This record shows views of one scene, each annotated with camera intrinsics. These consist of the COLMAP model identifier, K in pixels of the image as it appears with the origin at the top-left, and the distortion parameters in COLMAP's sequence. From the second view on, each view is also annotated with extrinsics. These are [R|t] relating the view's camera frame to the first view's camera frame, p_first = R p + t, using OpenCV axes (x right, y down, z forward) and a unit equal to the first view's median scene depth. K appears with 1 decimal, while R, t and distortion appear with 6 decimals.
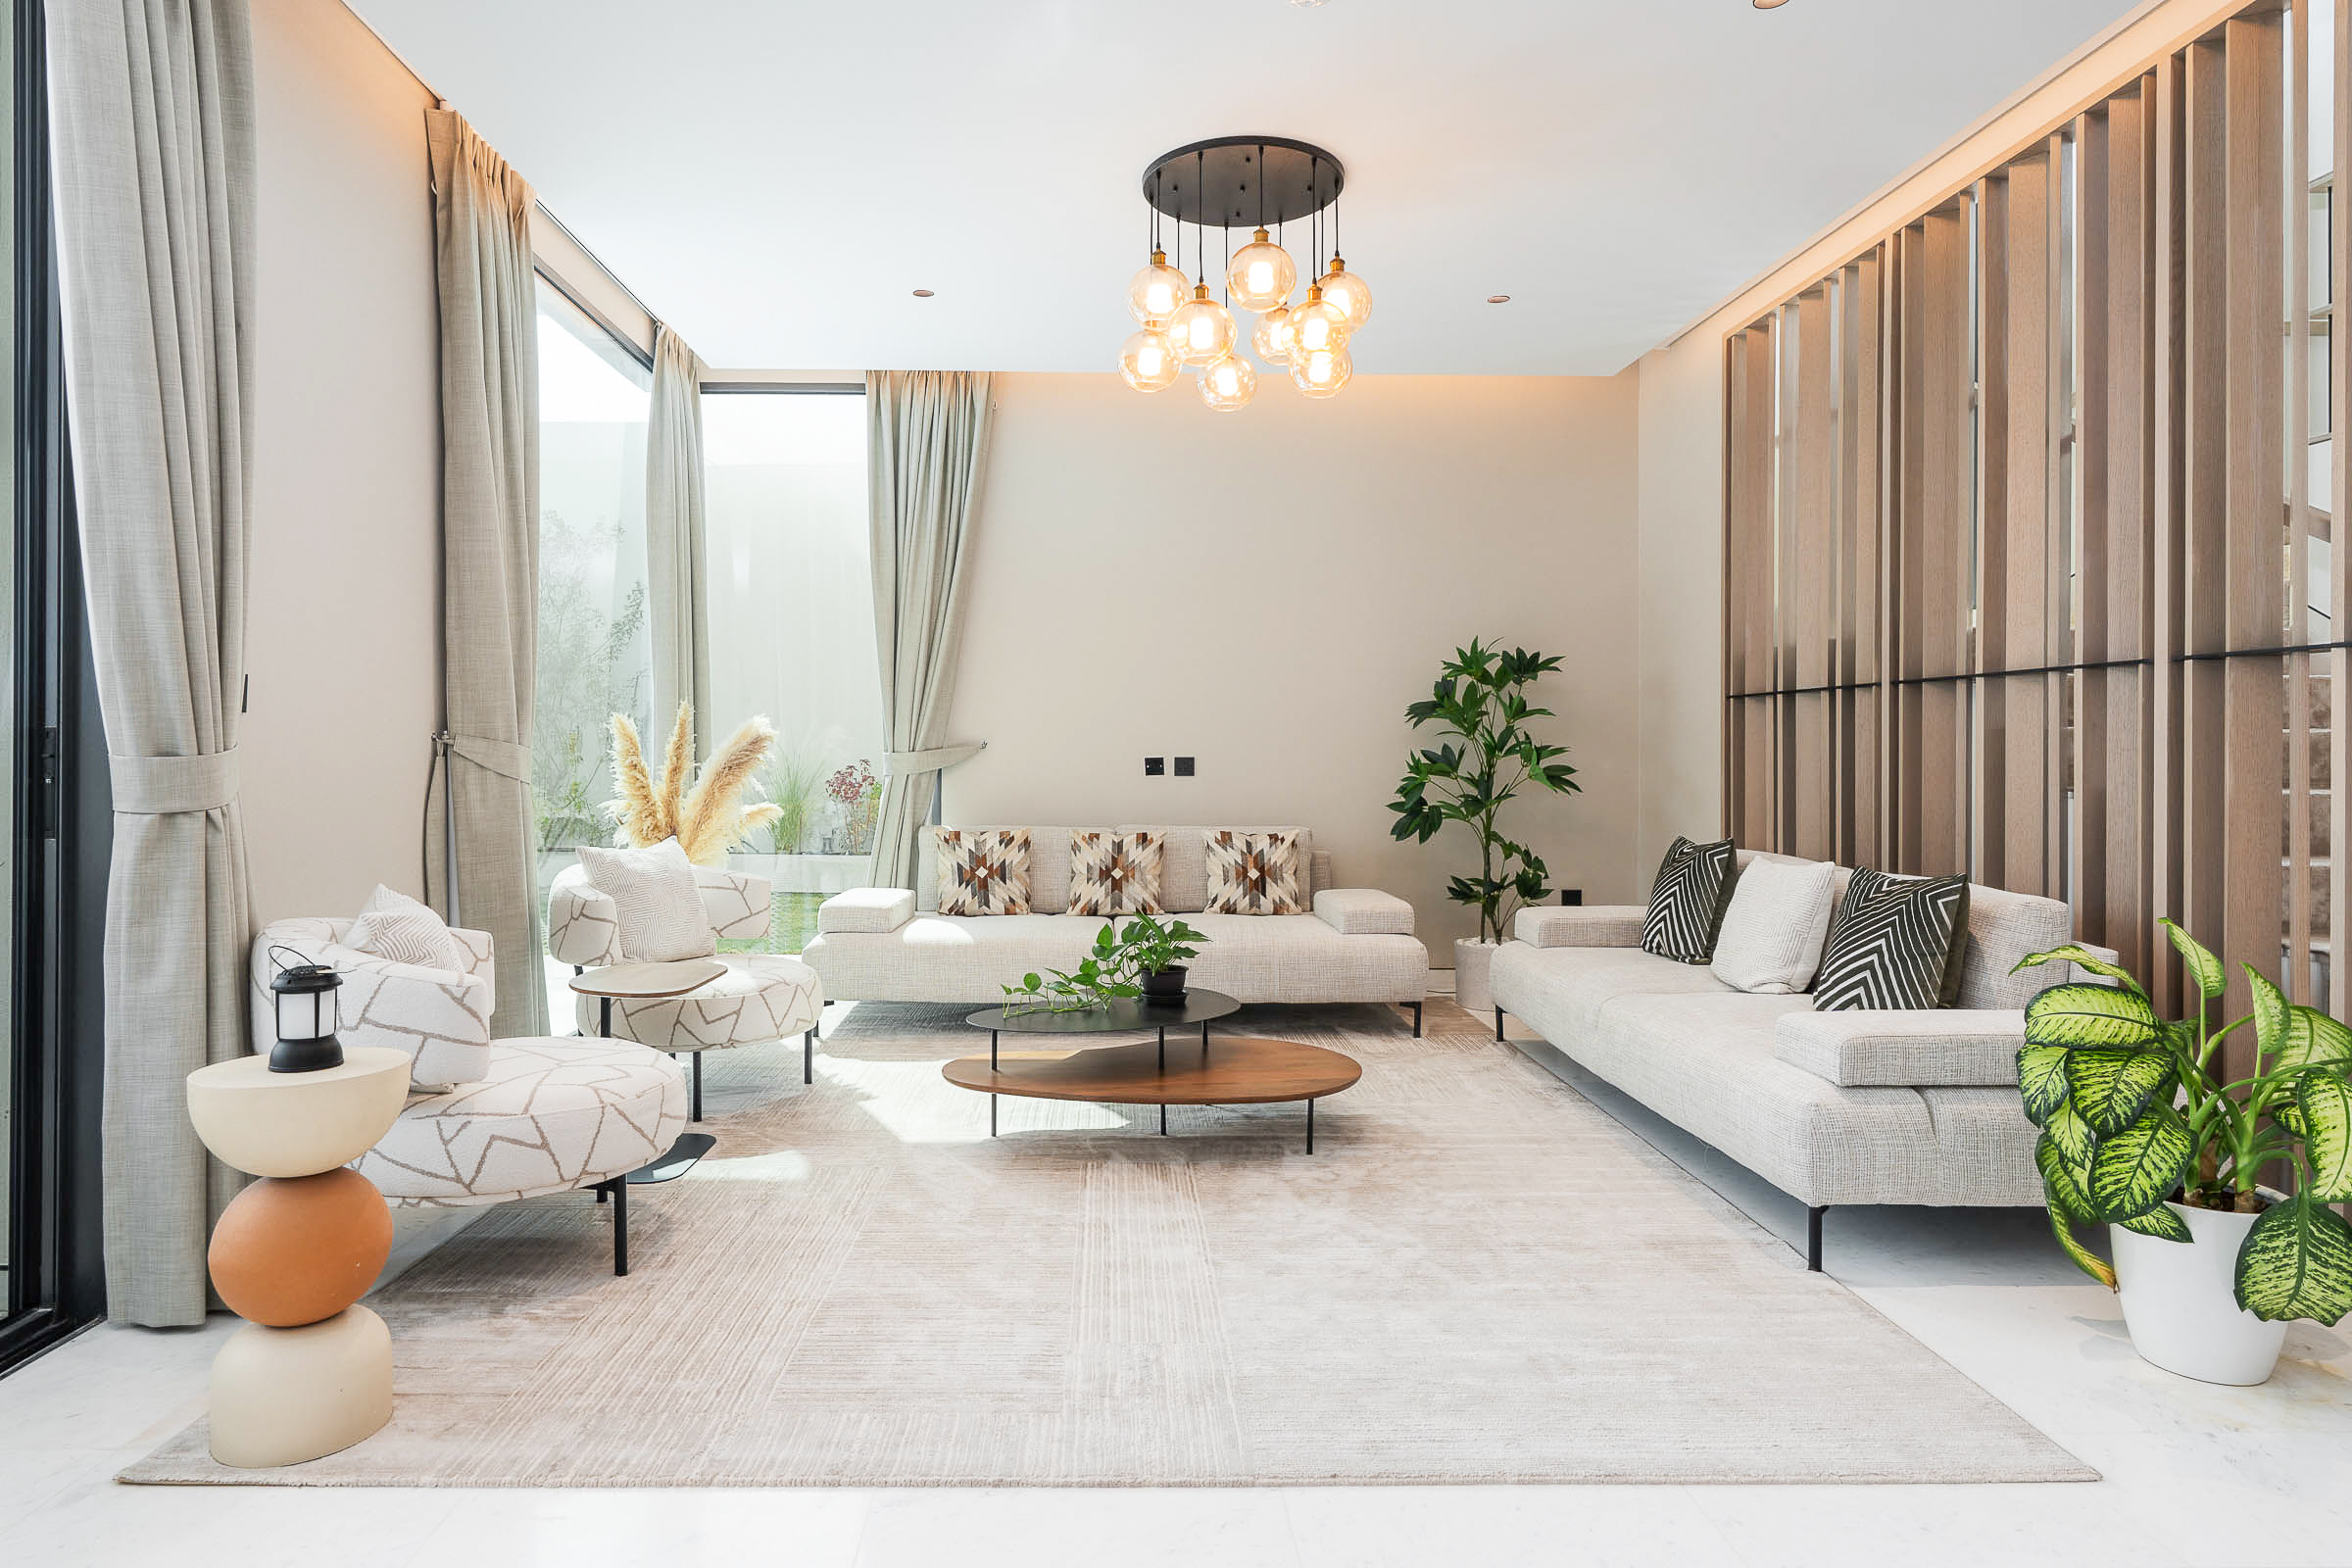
lens RADIAL K [[1248.1, 0, 1168.8], [0, 1248.1, 777.4], [0, 0, 1]] dist [-0.007673, 0.004104]
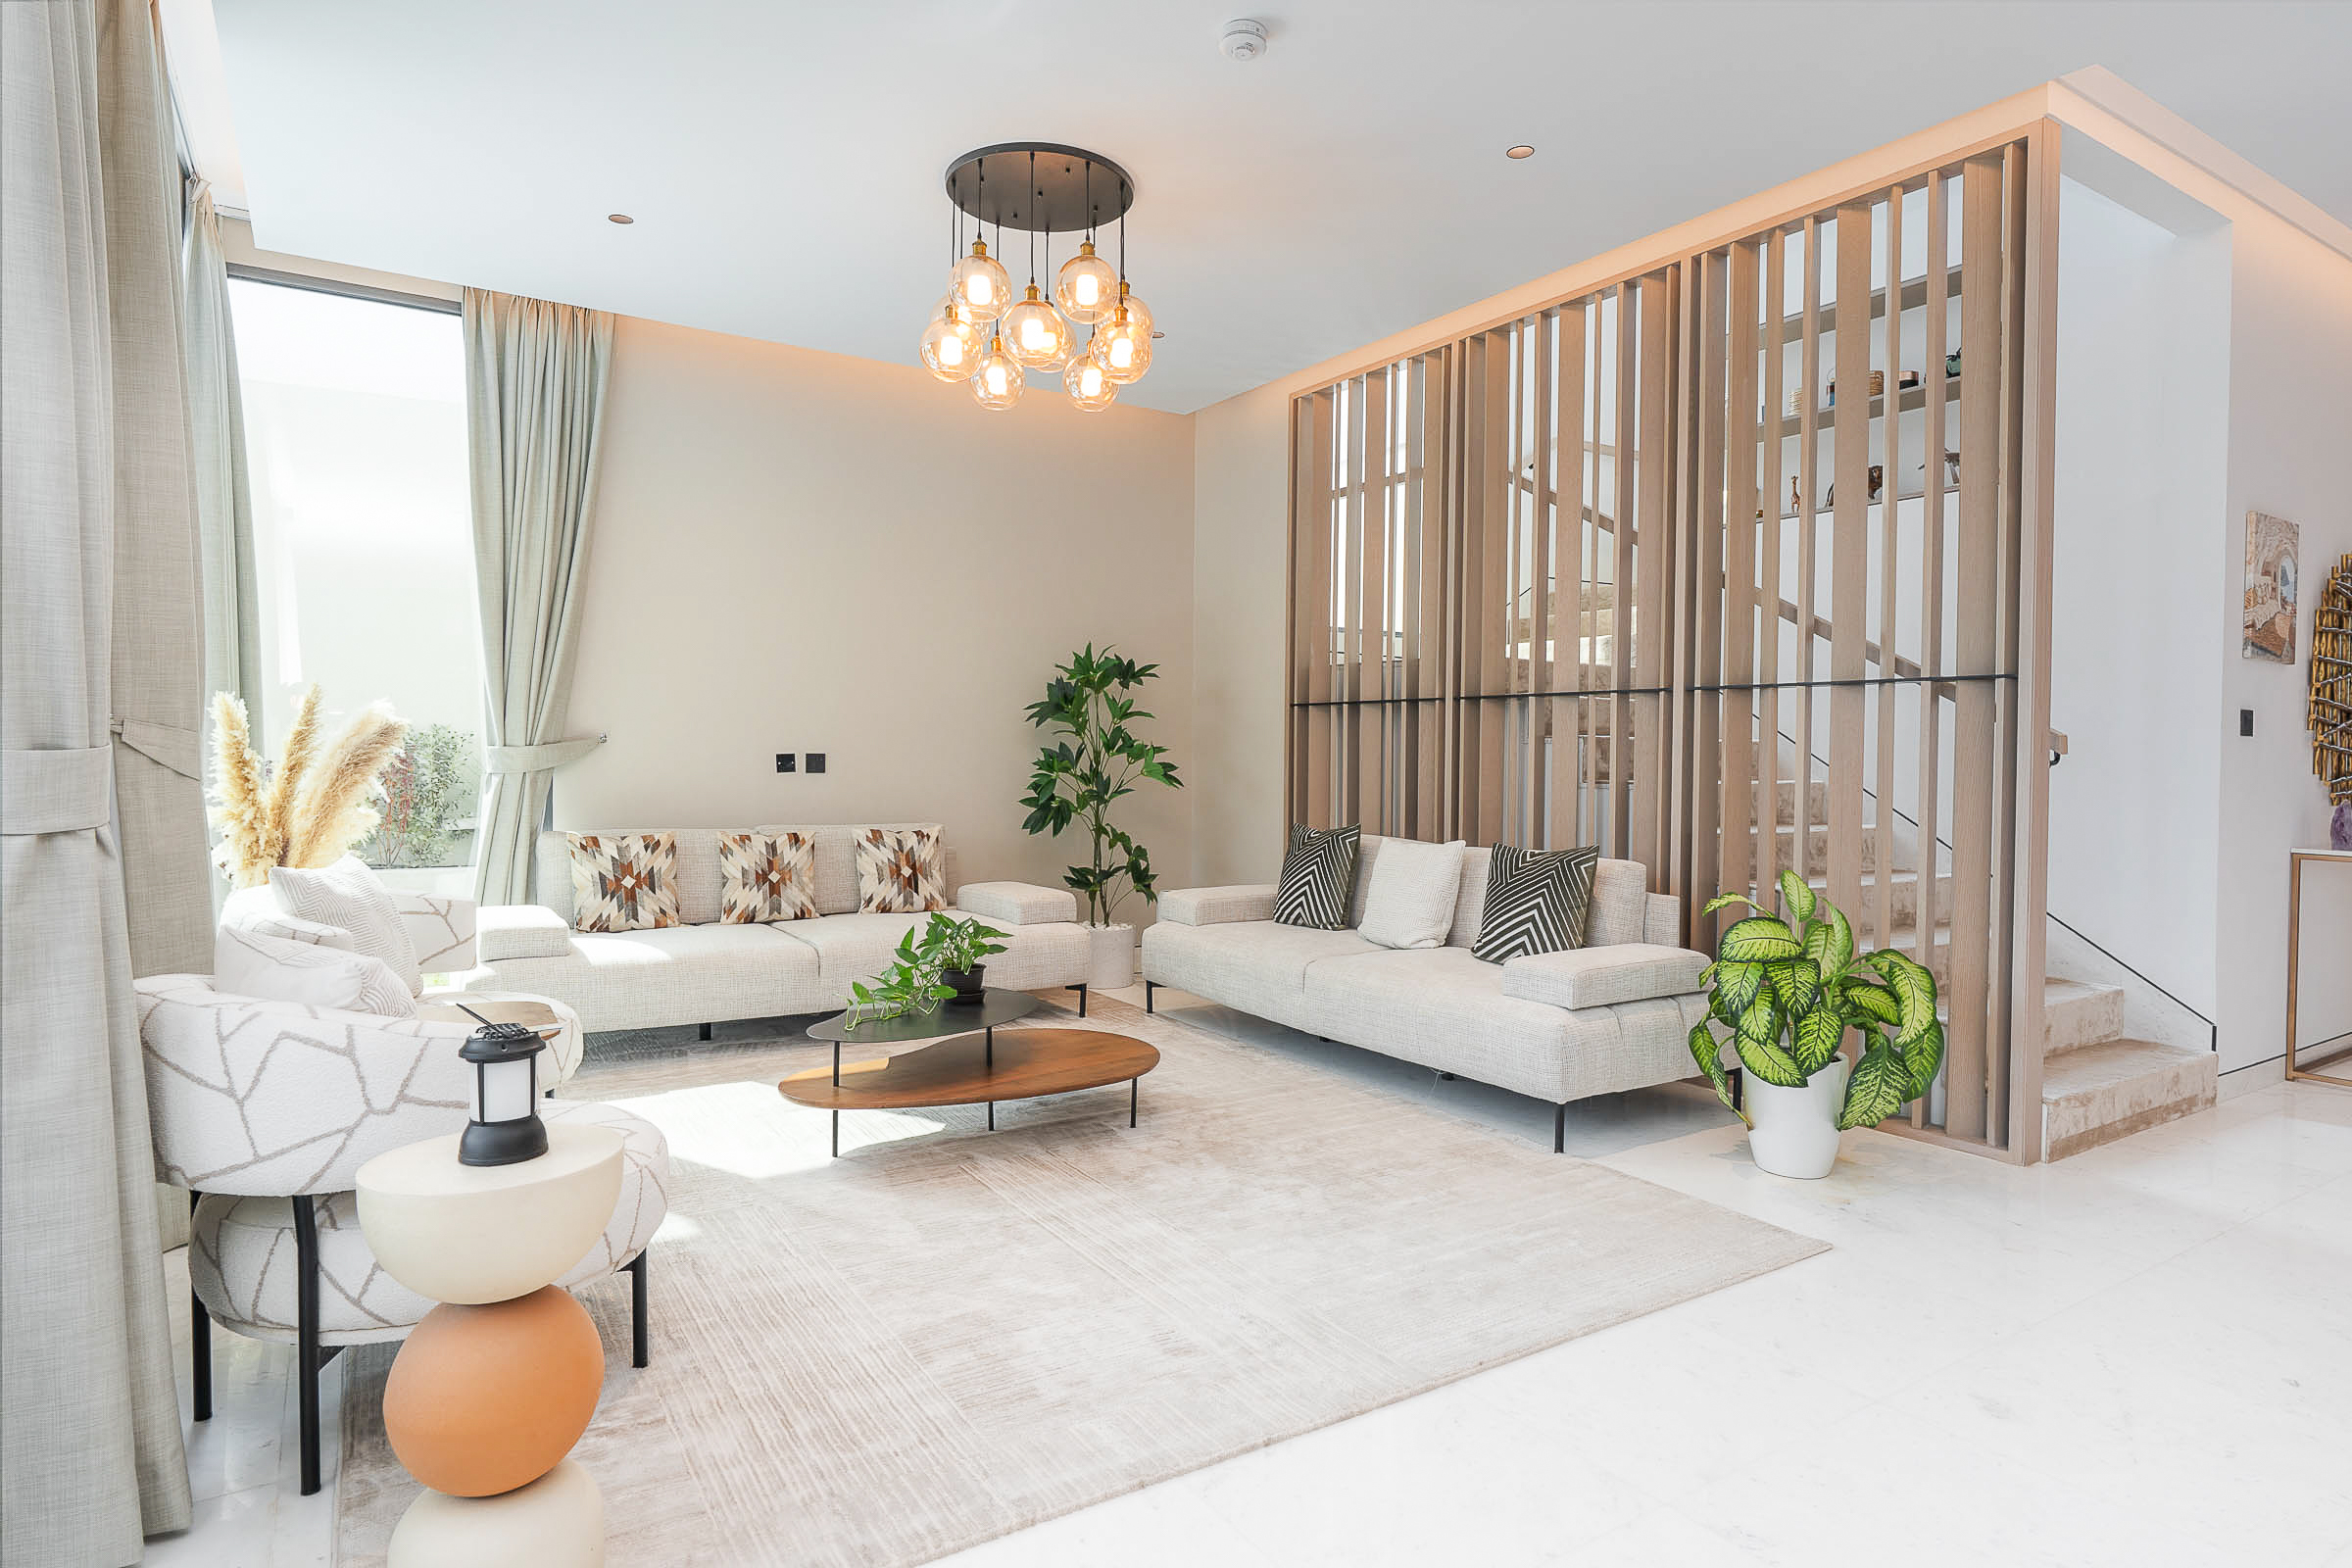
lens RADIAL K [[1248.1, 0, 1110.5], [0, 1248.1, 802.1], [0, 0, 1]] dist [-0.007673, 0.004104]
pose [[0.869317, -0.013632, 0.494067, -0.411885], [0.001991, 0.999708, 0.024080, -0.002103], [-0.494251, -0.019950, 0.869090, 0.083305]]
